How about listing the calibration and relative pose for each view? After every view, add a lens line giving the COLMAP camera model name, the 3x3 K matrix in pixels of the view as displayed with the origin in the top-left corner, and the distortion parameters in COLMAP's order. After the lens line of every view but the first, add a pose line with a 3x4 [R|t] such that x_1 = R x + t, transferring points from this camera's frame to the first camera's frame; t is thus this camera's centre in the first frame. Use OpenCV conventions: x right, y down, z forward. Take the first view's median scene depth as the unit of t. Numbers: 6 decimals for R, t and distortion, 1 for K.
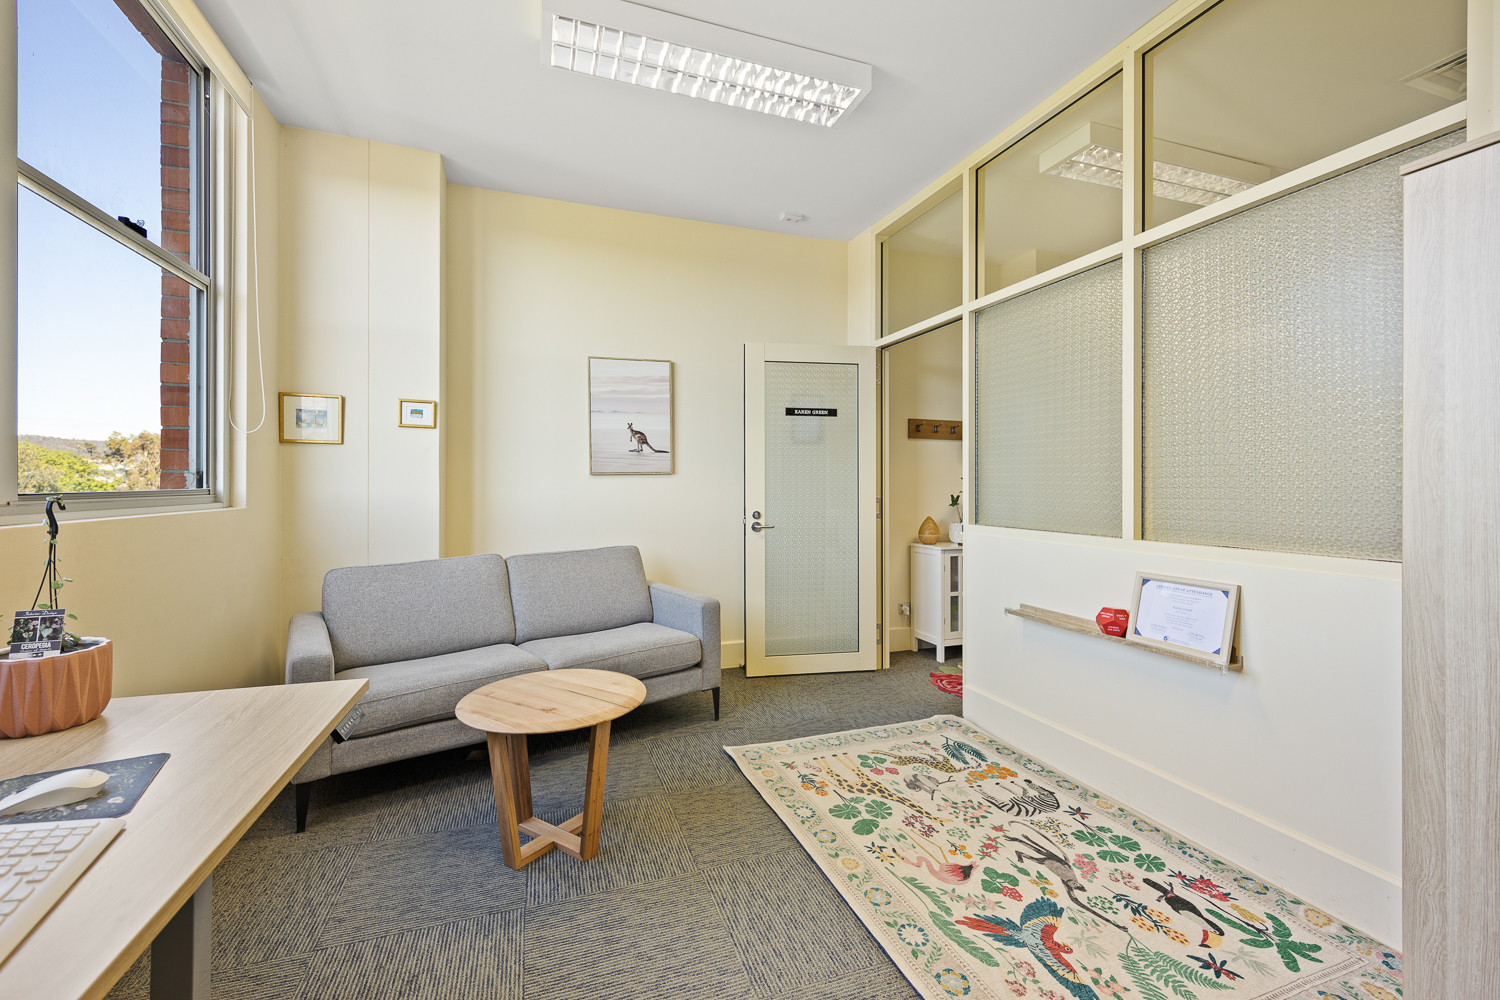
lens RADIAL K [[618.8, 0, 750.4], [0, 618.8, 483.5], [0, 0, 1]] dist [-0.000458, -0.000644]
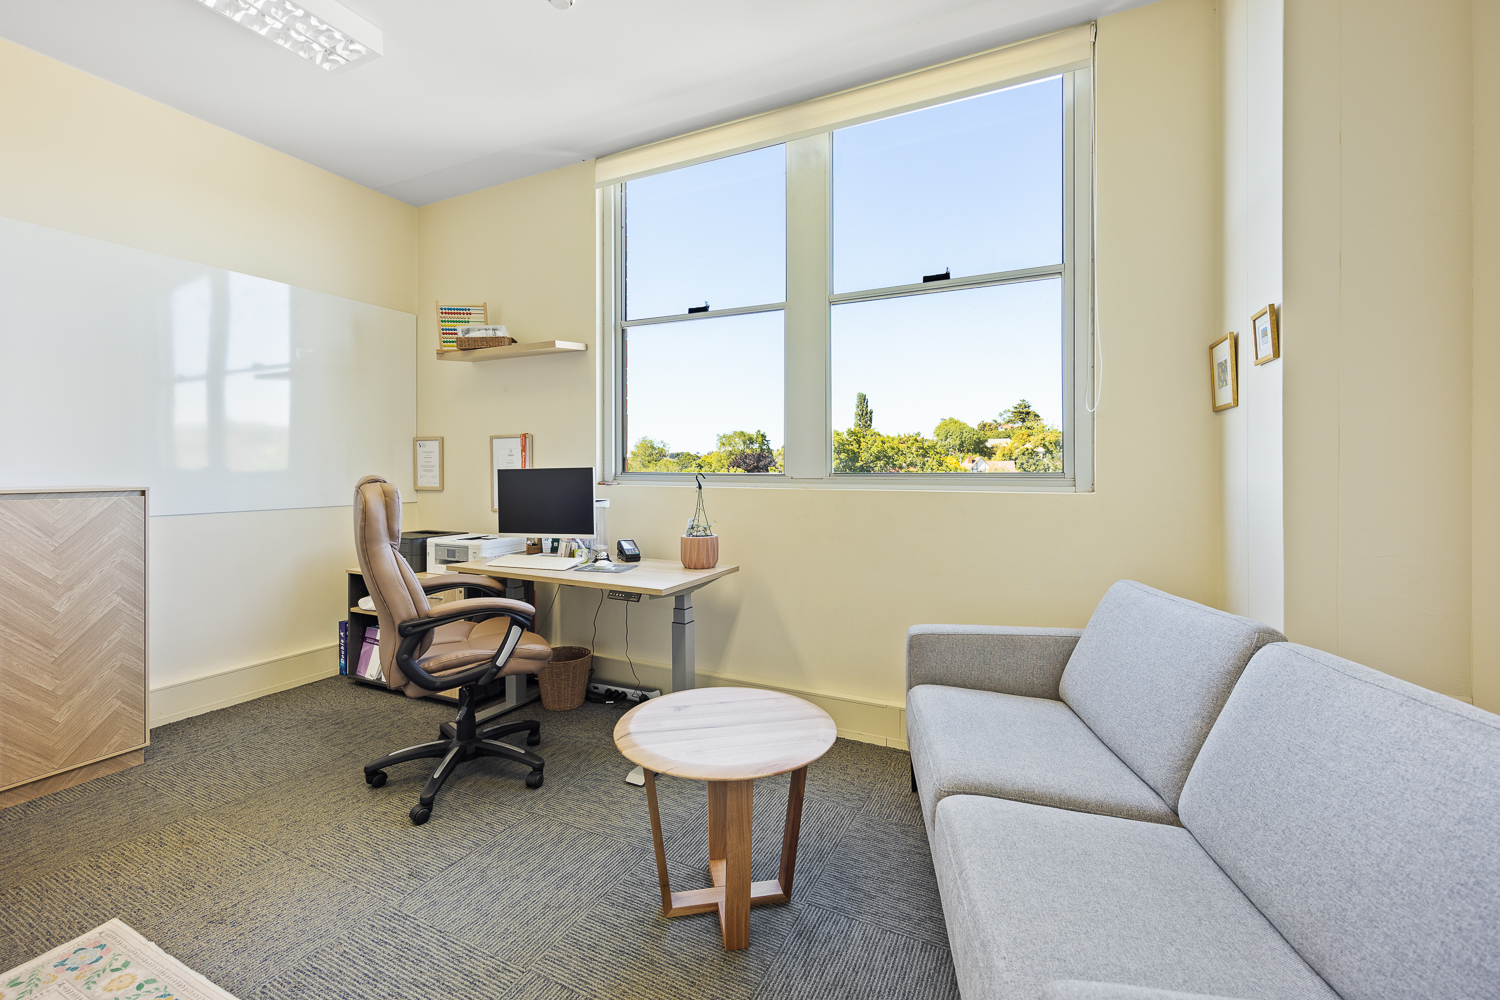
lens RADIAL K [[618.8, 0, 750.4], [0, 618.8, 483.5], [0, 0, 1]] dist [-0.000458, -0.000644]
pose [[-0.713049, 0.015737, -0.700937, 0.294249], [0.000355, 0.999756, 0.022086, 0.004569], [0.701114, 0.015499, -0.712881, 2.038065]]
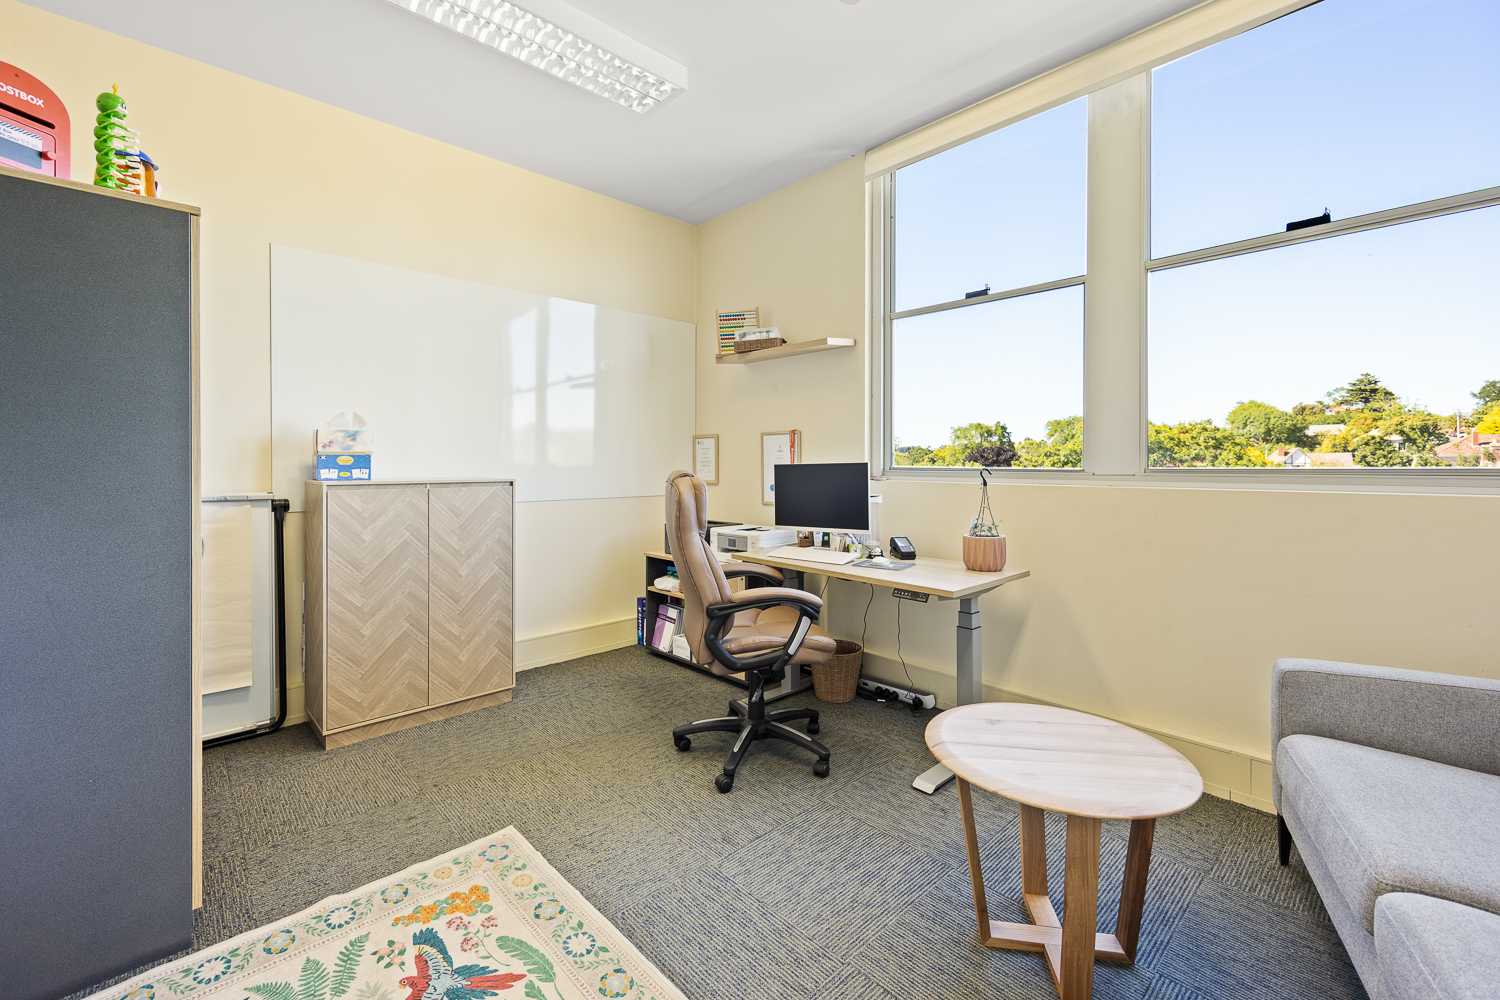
lens RADIAL K [[621.2, 0, 748.4], [0, 621.2, 479.8], [0, 0, 1]] dist [-0.001043, -0.000118]
pose [[-0.915271, 0.010560, -0.402701, 0.397029], [0.000811, 0.999703, 0.024373, 0.003027], [0.402838, 0.021982, -0.915007, 1.938031]]
